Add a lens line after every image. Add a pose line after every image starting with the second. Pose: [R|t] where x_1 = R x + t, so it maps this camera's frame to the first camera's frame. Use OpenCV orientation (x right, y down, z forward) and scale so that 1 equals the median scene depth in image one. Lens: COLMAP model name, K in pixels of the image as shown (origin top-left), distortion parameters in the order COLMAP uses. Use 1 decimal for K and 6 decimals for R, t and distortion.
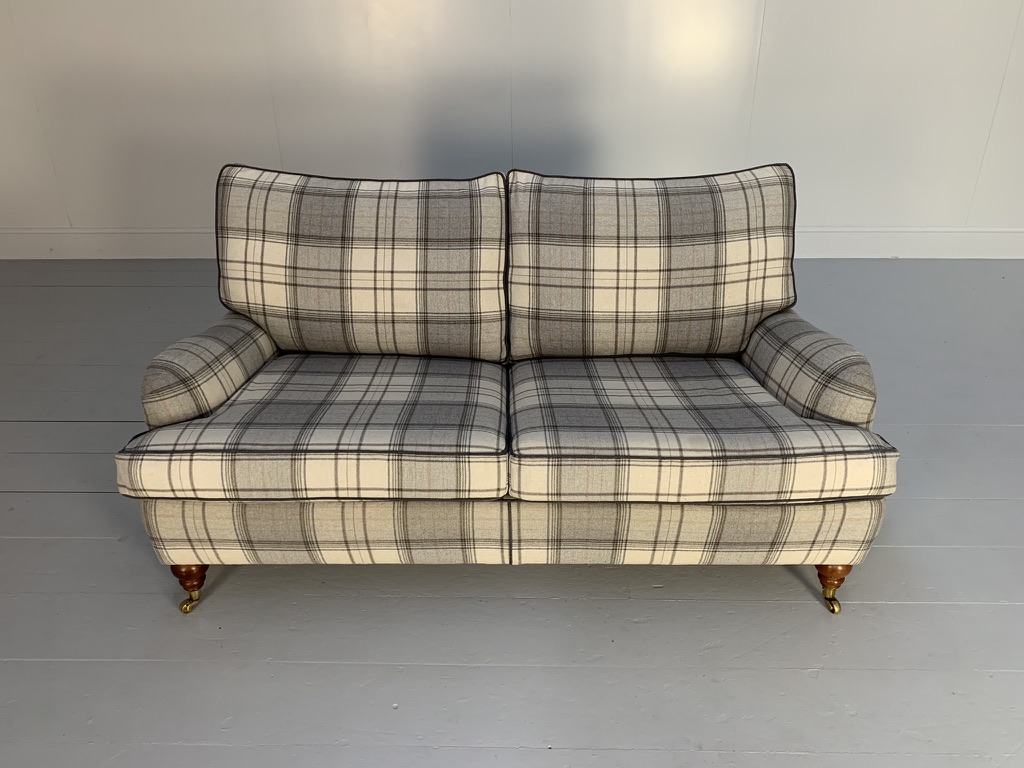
lens RADIAL K [[788.9, 0, 509.9], [0, 788.9, 377.4], [0, 0, 1]] dist [0.104428, -0.178783]
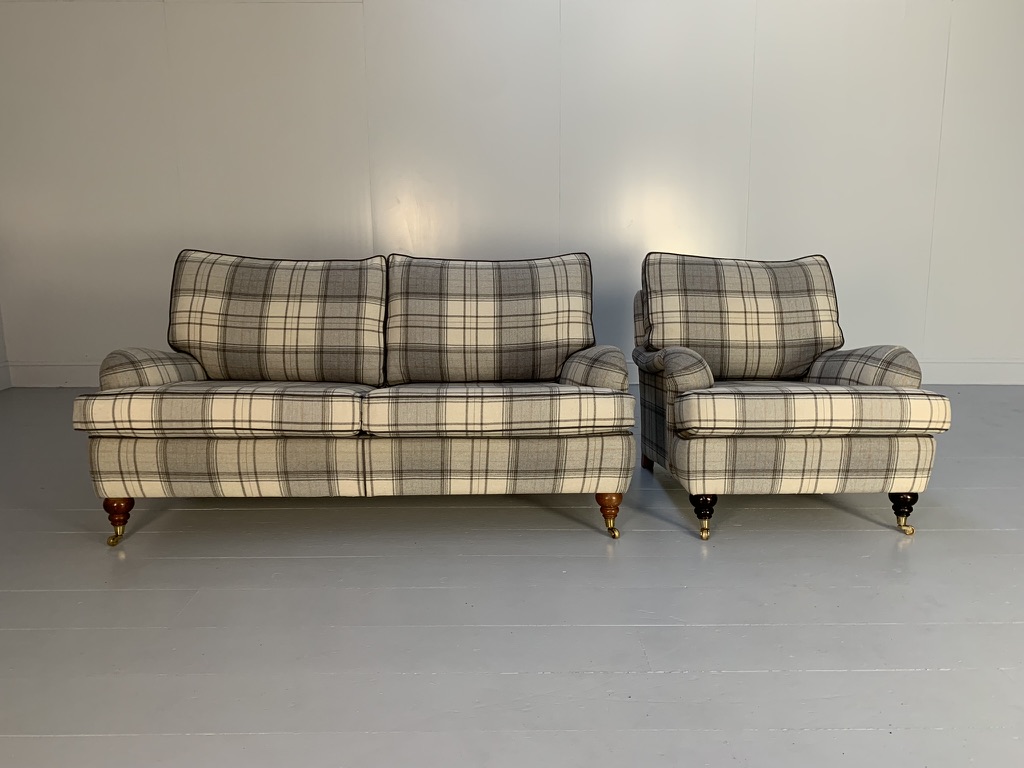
lens RADIAL K [[788.9, 0, 512.1], [0, 788.9, 372.9], [0, 0, 1]] dist [0.104428, -0.178783]
pose [[0.999142, 0.000329, 0.041411, 0.162603], [0.012362, 0.952006, -0.305830, 0.382971], [-0.039524, 0.306079, 0.951185, -0.288580]]
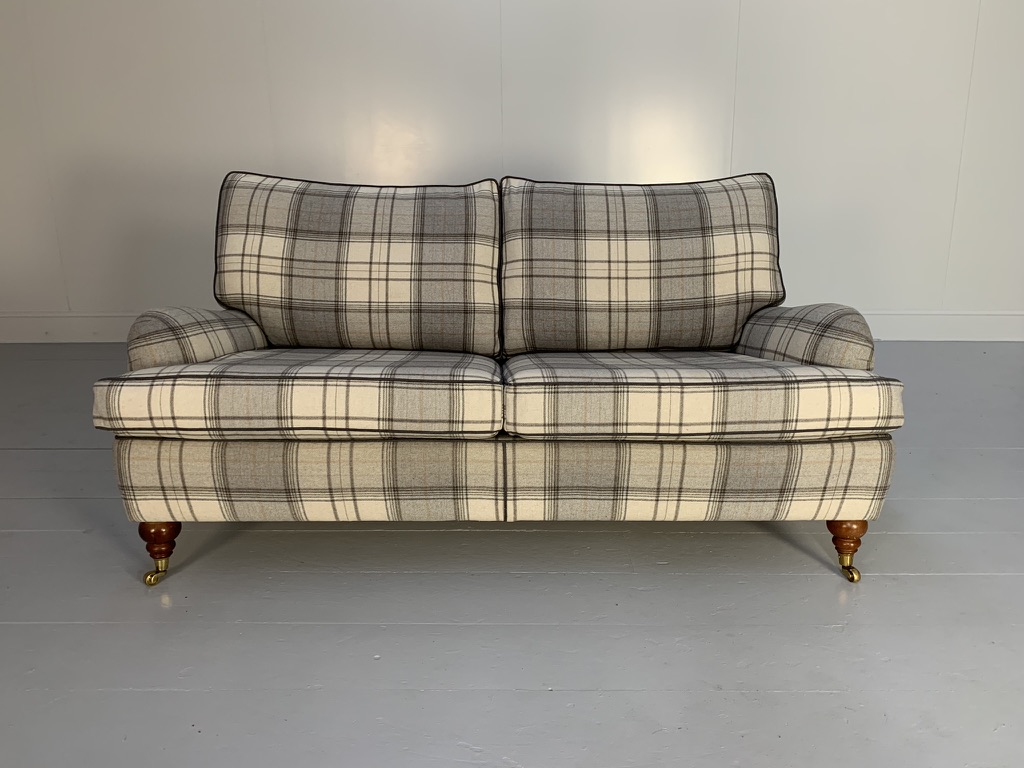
lens RADIAL K [[788.9, 0, 511.0], [0, 788.9, 372.5], [0, 0, 1]] dist [0.104428, -0.178783]
pose [[0.999876, 0.001420, 0.015656, -0.006107], [0.002250, 0.972726, -0.231946, 0.240370], [-0.015558, 0.231952, 0.972603, 0.041850]]
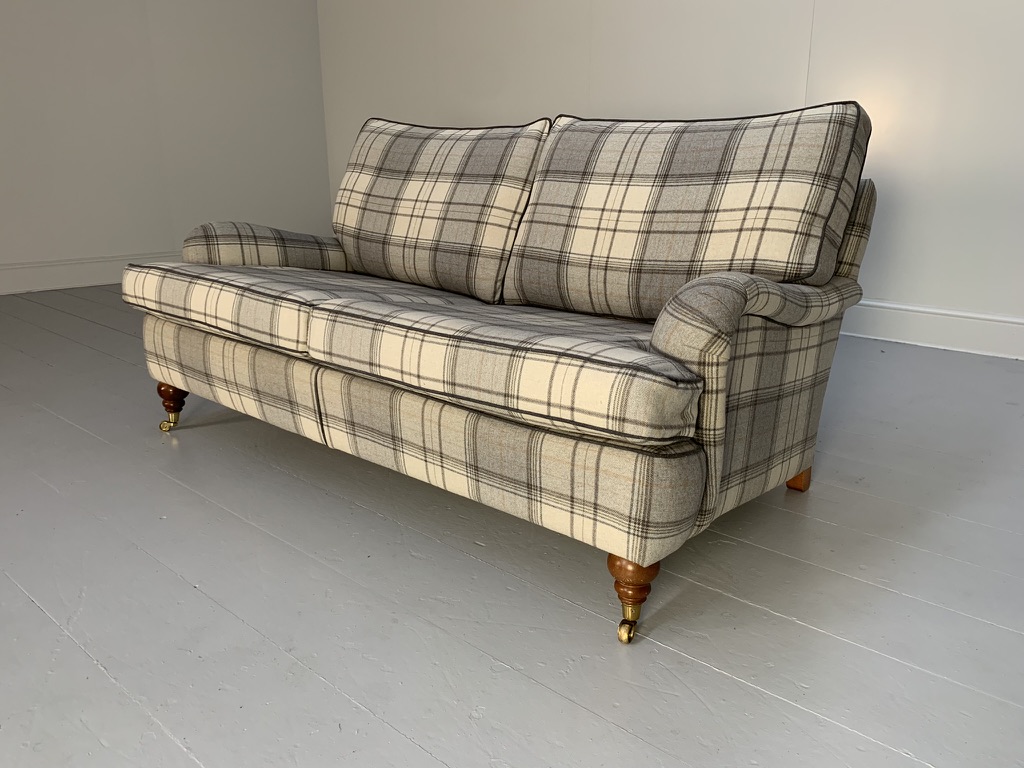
lens RADIAL K [[788.9, 0, 509.8], [0, 788.9, 364.9], [0, 0, 1]] dist [0.104428, -0.178783]
pose [[0.761710, 0.174308, -0.624031, 0.633029], [-0.306350, 0.945563, -0.109819, 0.154699], [0.570919, 0.274822, 0.773644, 0.309348]]
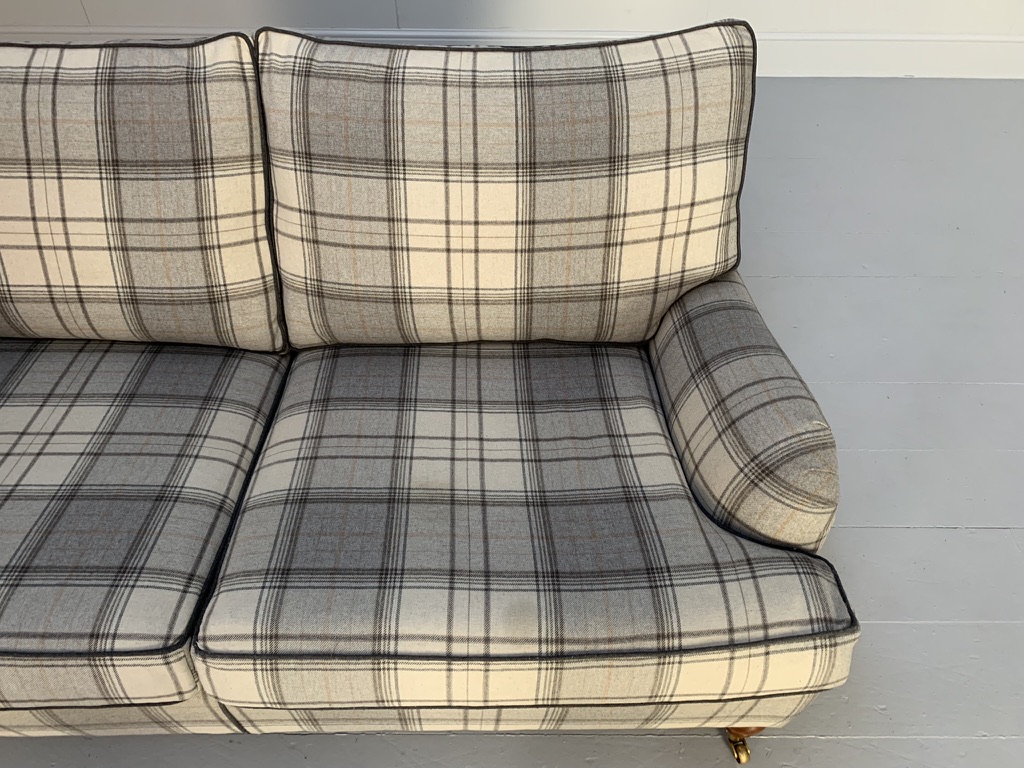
lens RADIAL K [[788.9, 0, 511.1], [0, 788.9, 373.5], [0, 0, 1]] dist [0.104428, -0.178783]
pose [[0.999745, -0.003062, 0.022389, 0.170652], [-0.003788, 0.954047, 0.299632, -0.204634], [-0.022277, -0.299640, 0.953792, 0.393704]]
